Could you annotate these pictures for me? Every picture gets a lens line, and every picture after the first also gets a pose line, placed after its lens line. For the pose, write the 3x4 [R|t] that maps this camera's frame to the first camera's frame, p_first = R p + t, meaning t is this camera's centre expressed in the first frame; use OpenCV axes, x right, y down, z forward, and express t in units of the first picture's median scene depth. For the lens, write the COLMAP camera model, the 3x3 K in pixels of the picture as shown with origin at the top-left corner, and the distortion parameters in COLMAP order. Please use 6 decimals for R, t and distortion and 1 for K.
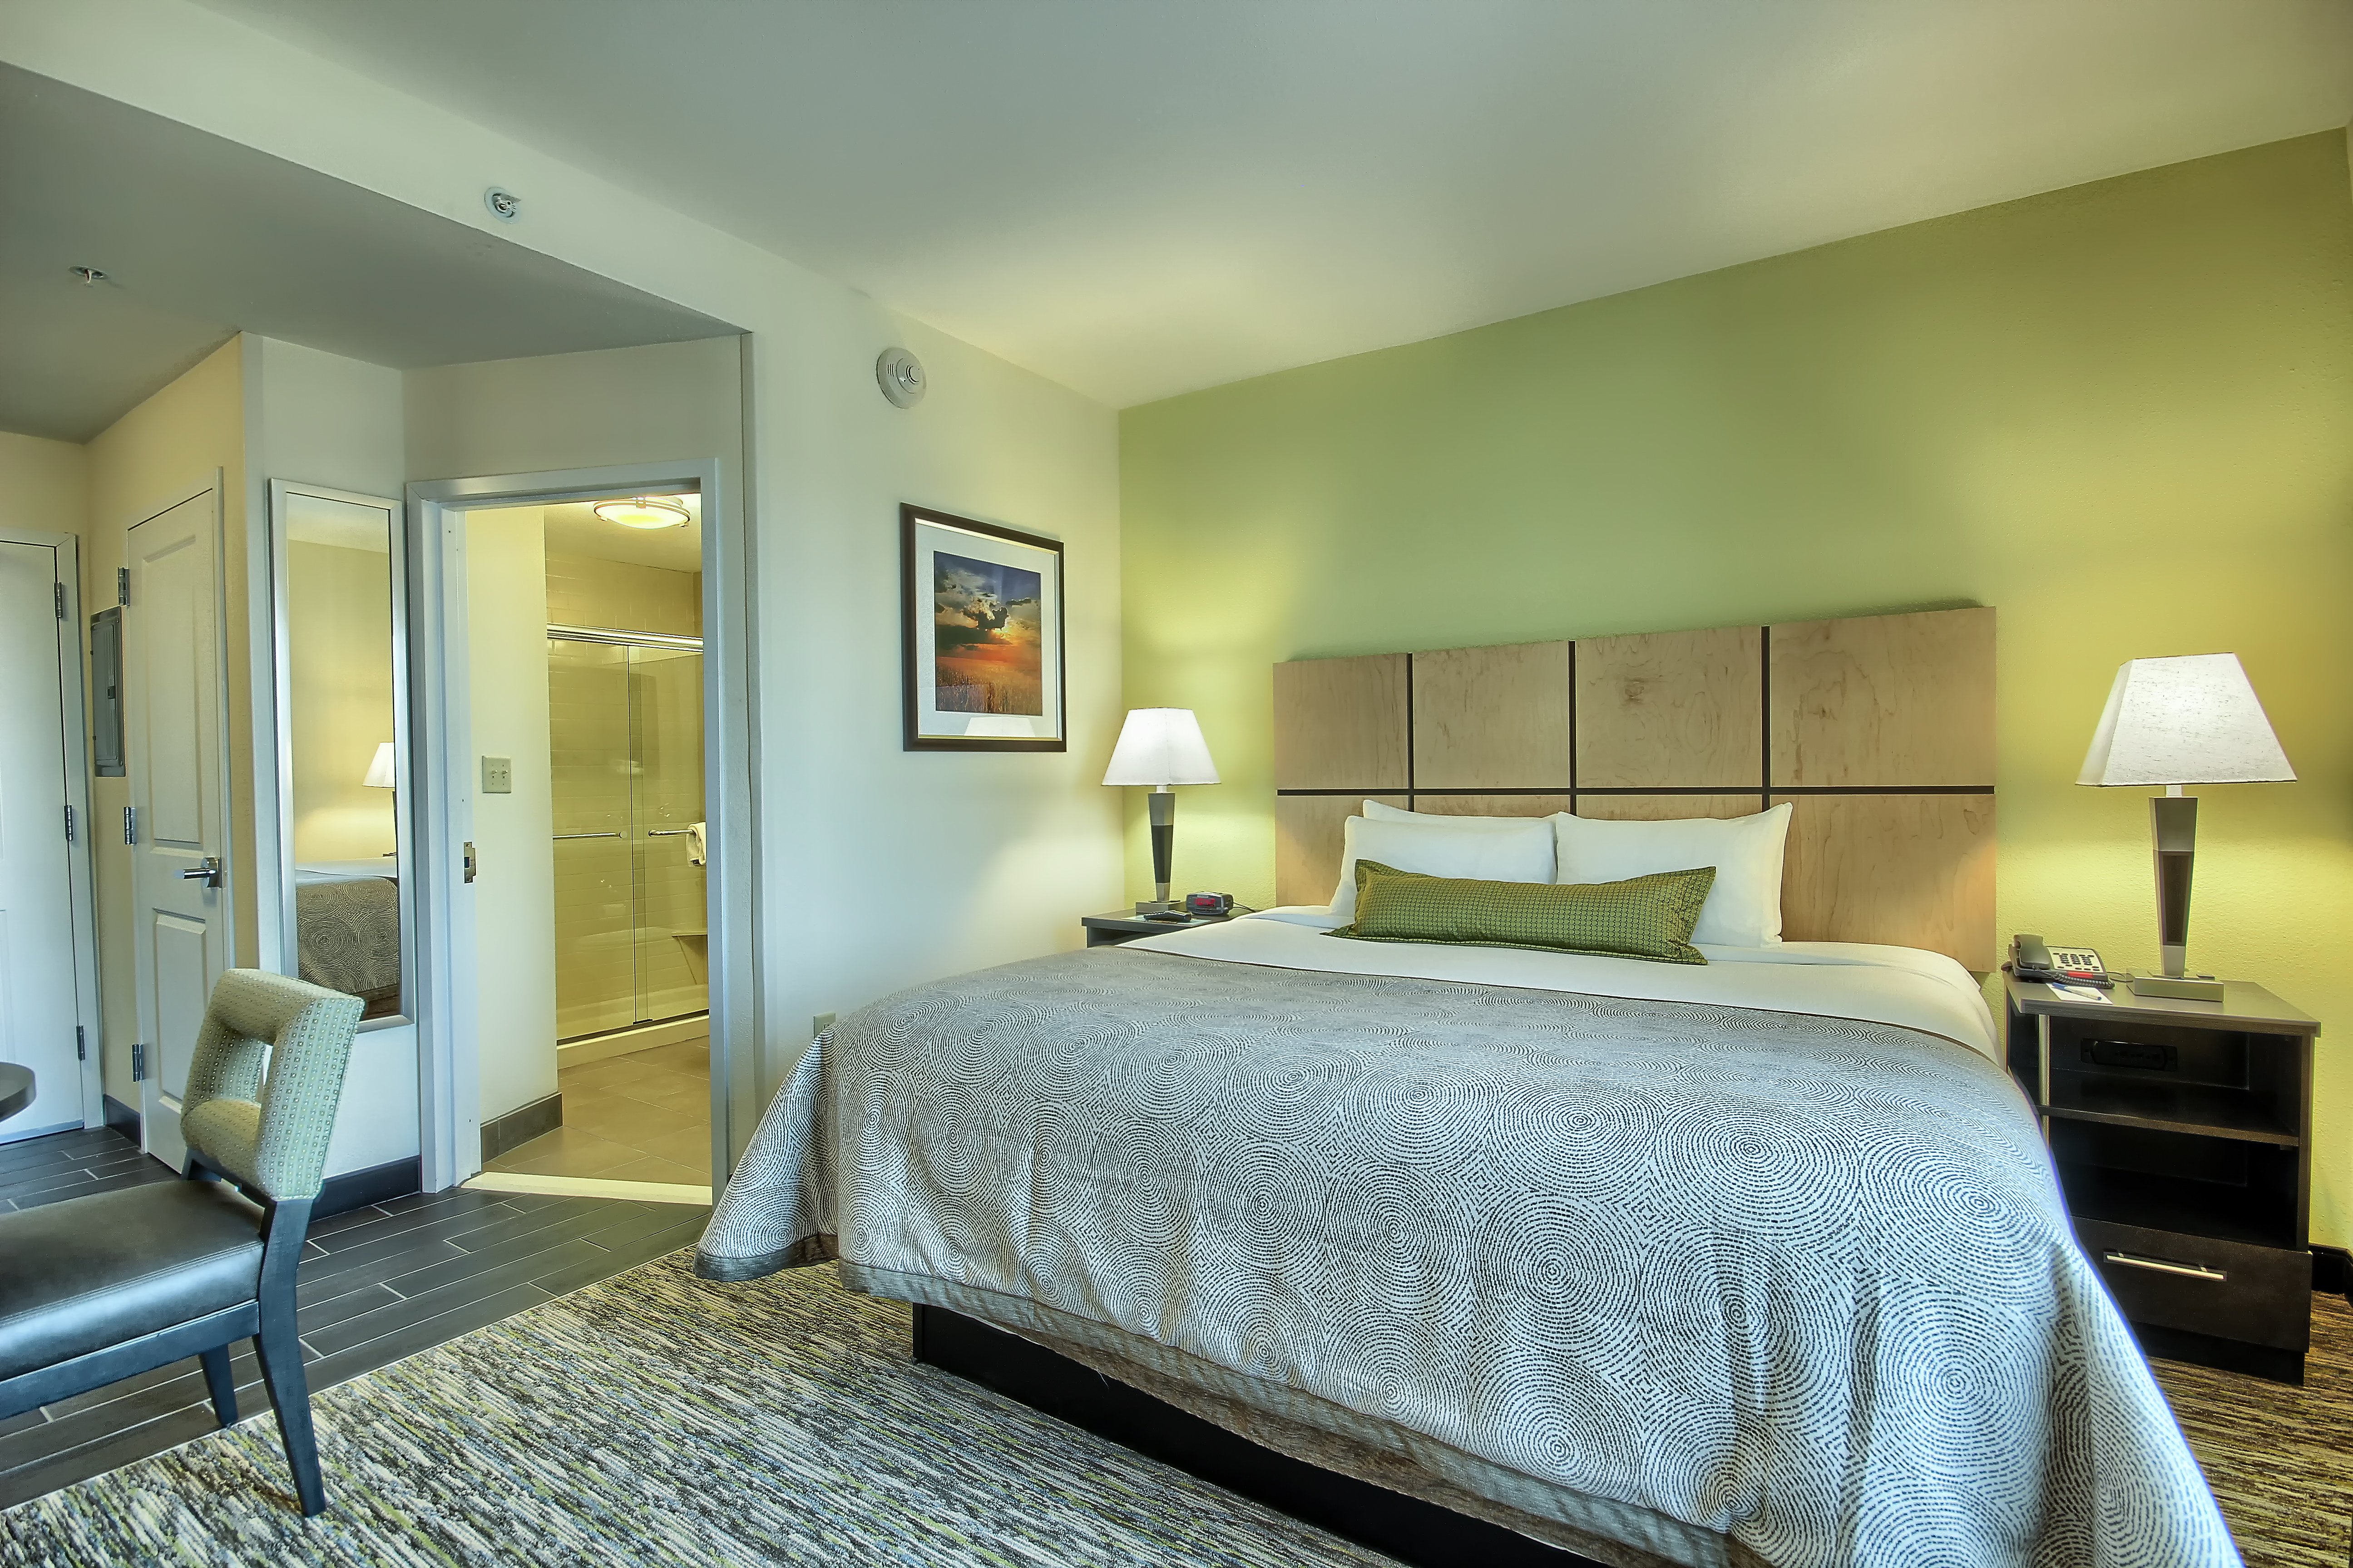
lens RADIAL K [[1080.5, 0, 1268.1], [0, 1080.5, 790.2], [0, 0, 1]] dist [-0.000534, 0.000051]
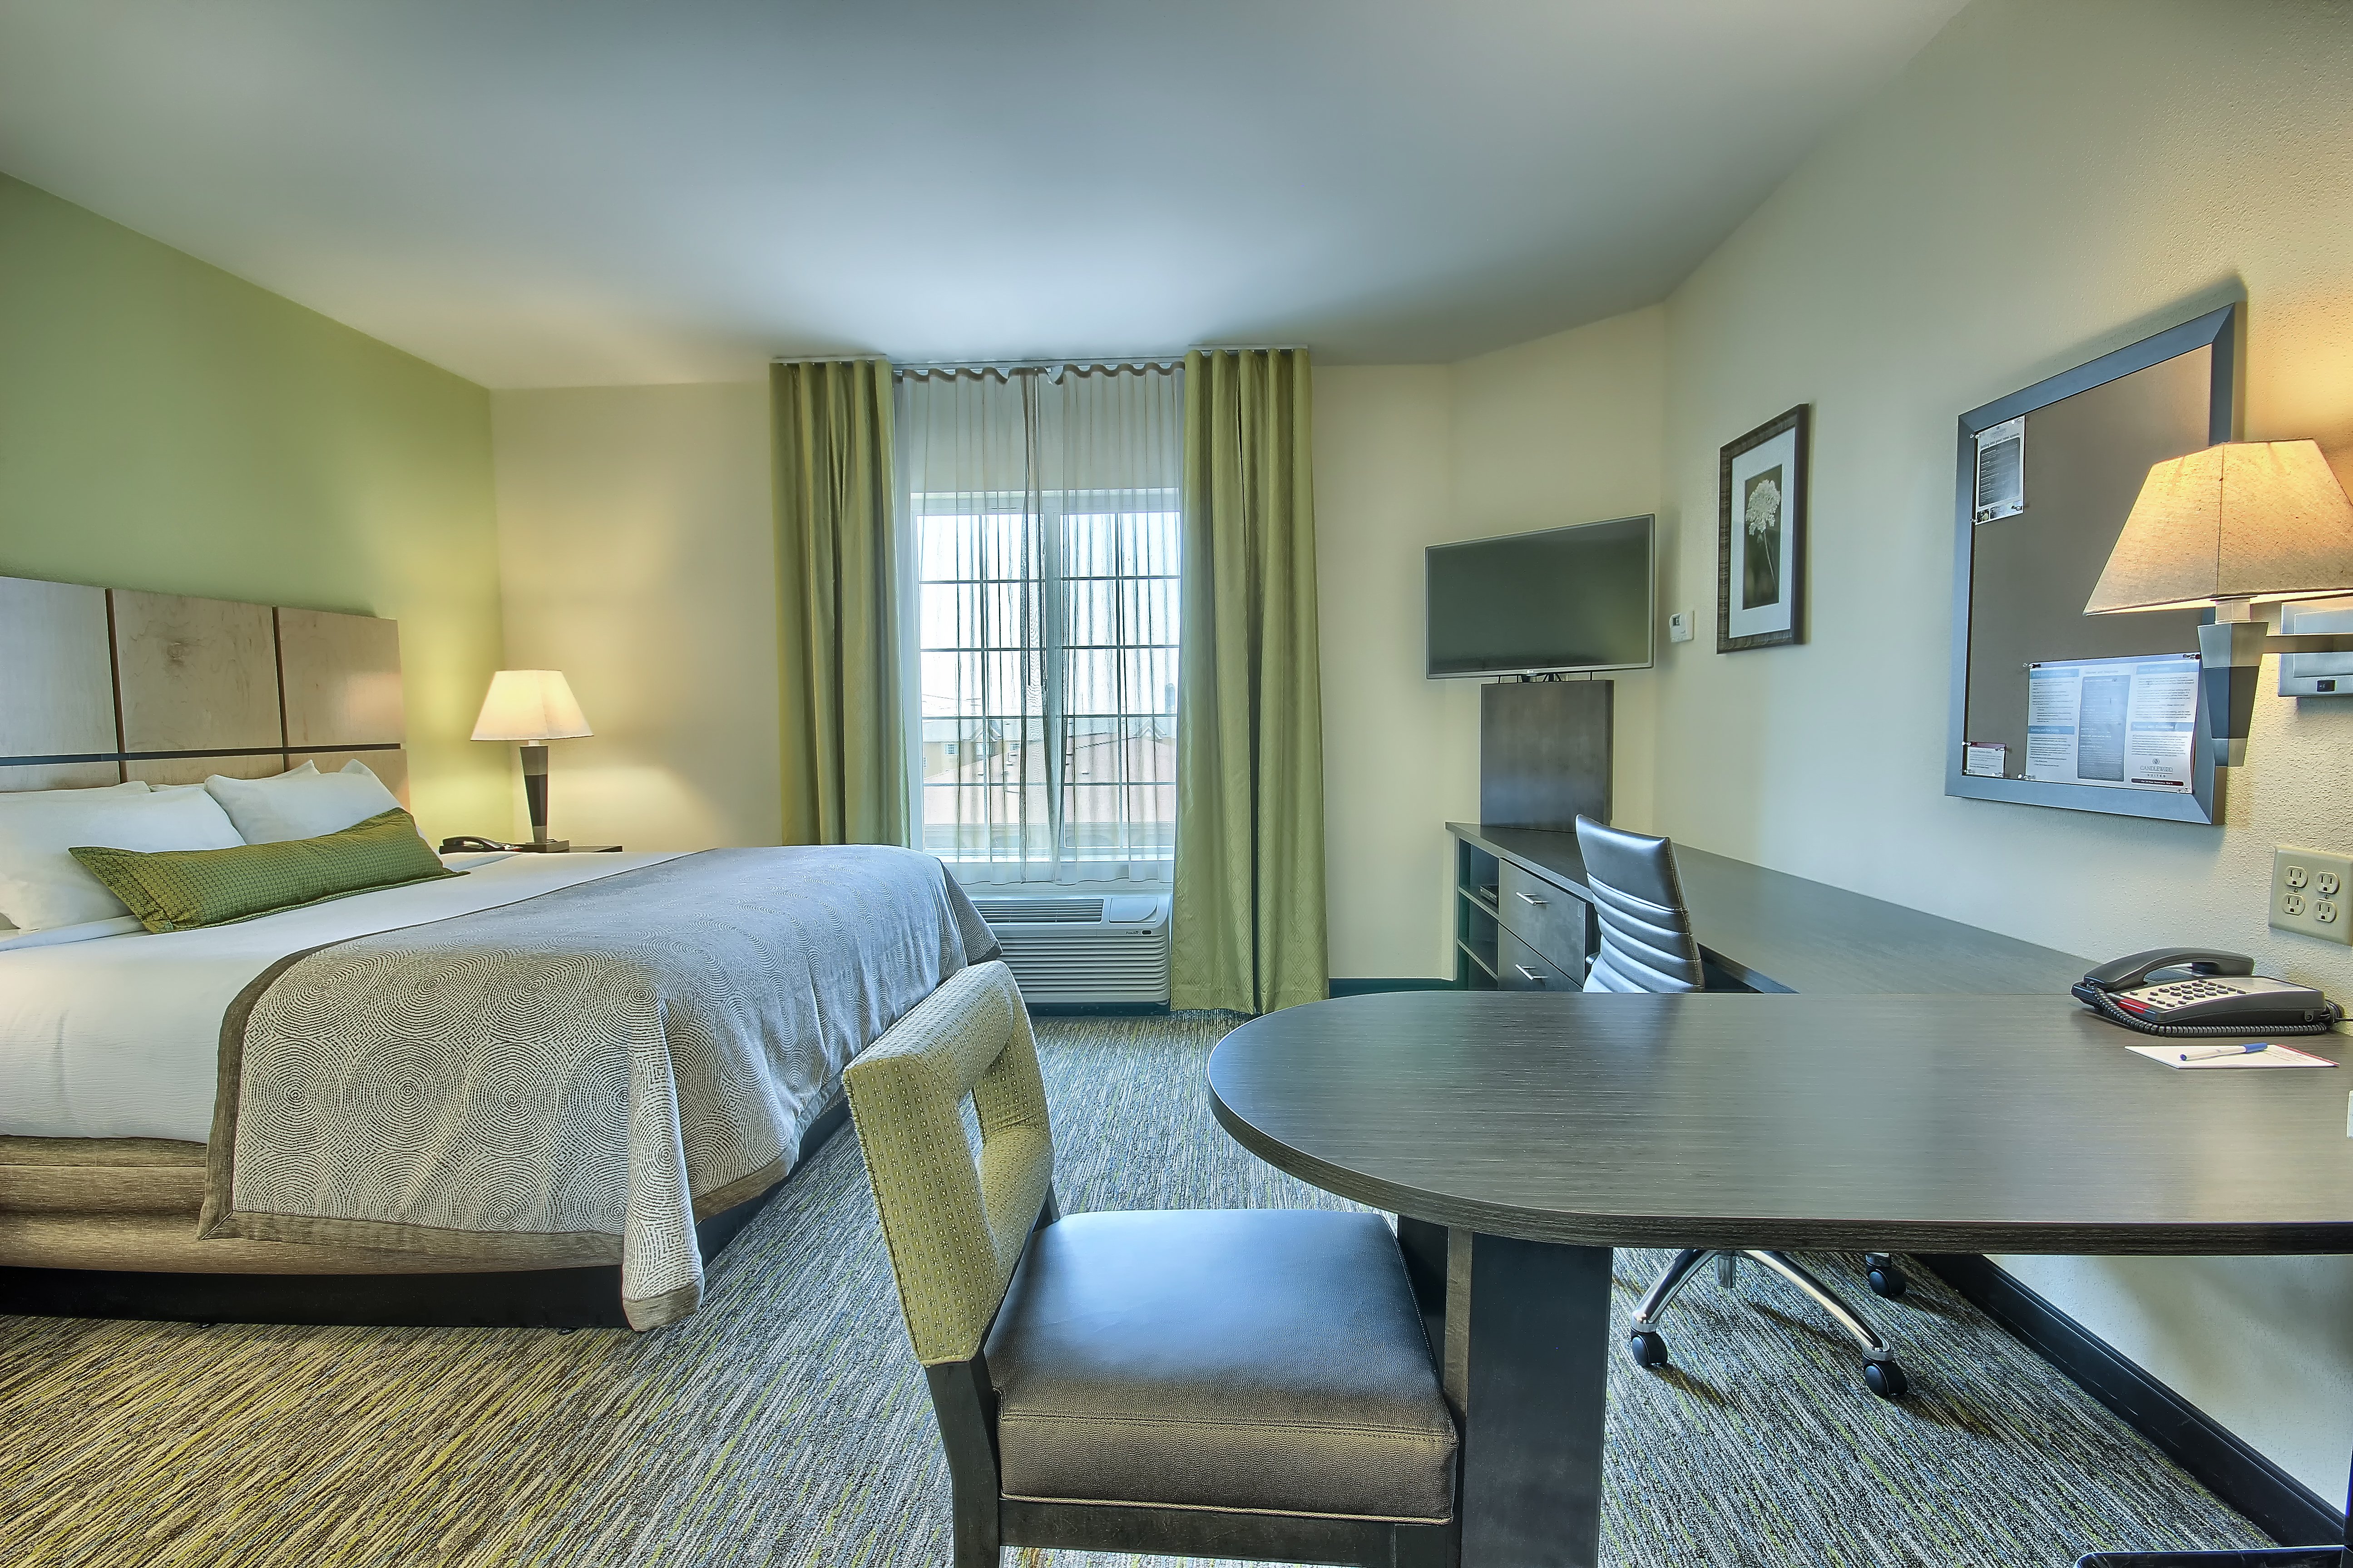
lens RADIAL K [[1080.5, 0, 1268.1], [0, 1080.5, 790.2], [0, 0, 1]] dist [-0.000534, 0.000051]
pose [[-0.553591, -0.036259, 0.831999, -1.308273], [0.031653, 0.997414, 0.064528, 0.001217], [-0.832187, 0.062057, -0.551012, 0.926289]]
